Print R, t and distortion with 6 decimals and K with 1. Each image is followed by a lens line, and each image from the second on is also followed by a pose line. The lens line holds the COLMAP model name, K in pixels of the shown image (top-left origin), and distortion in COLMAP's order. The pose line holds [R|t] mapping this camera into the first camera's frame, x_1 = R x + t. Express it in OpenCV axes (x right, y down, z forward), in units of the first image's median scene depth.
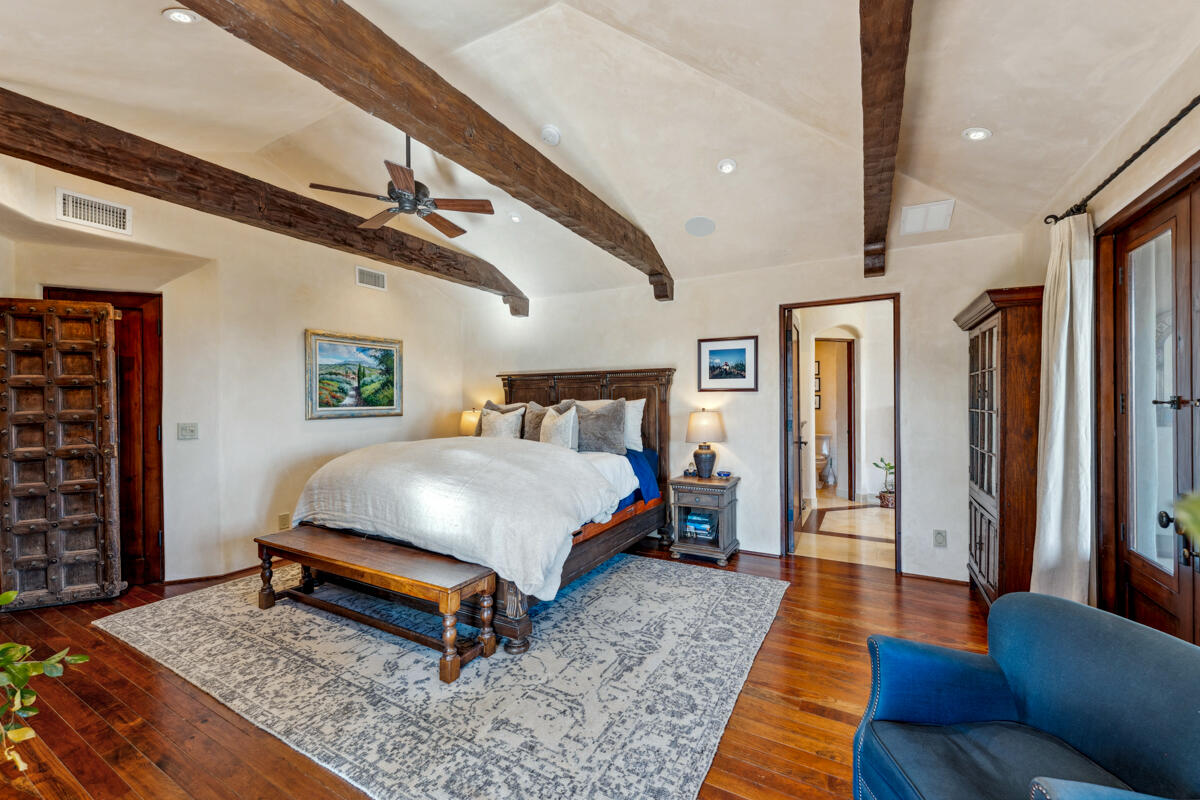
lens RADIAL K [[483.9, 0, 598.7], [0, 483.9, 396.2], [0, 0, 1]] dist [0.000667, 0.000116]
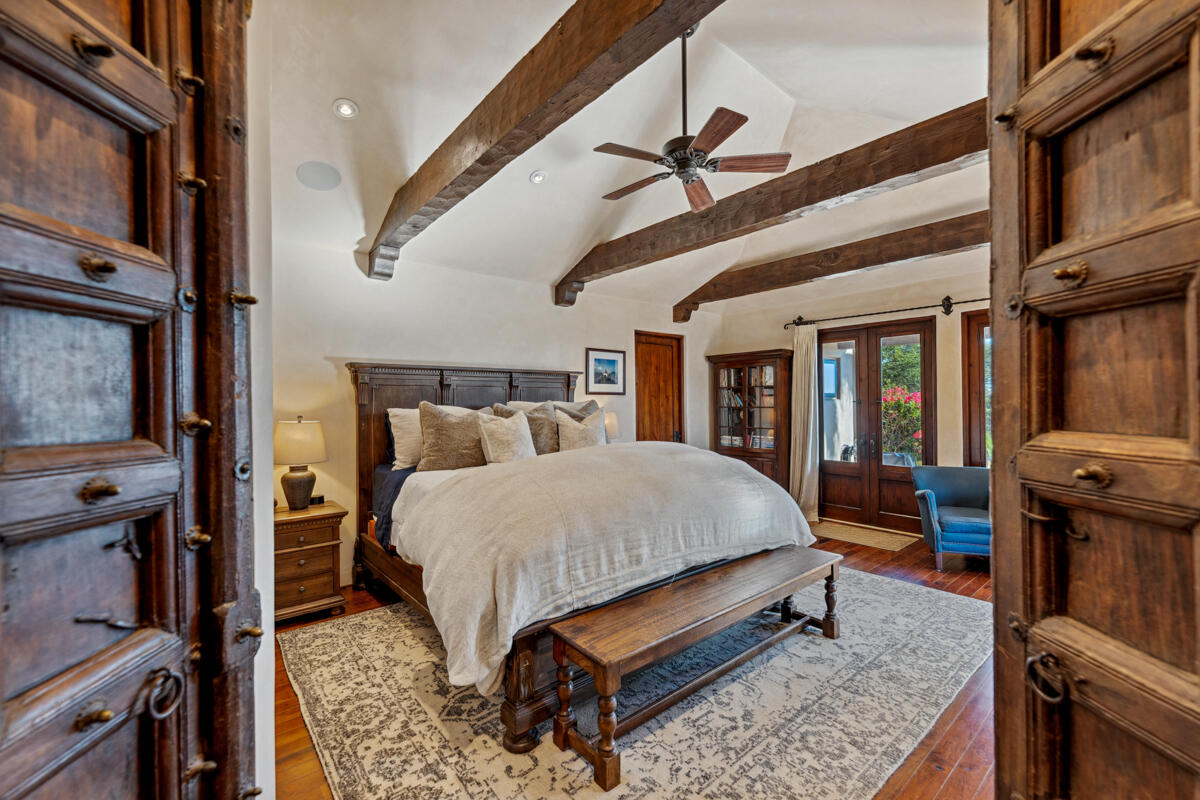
lens RADIAL K [[498.4, 0, 600.0], [0, 498.4, 400.0], [0, 0, 1]] dist [0.000415, 0.000064]
pose [[0.356633, 0.004245, 0.934235, -0.866097], [0.010693, 0.999906, -0.008626, 0.012793], [-0.934183, 0.013066, 0.356554, 0.579862]]
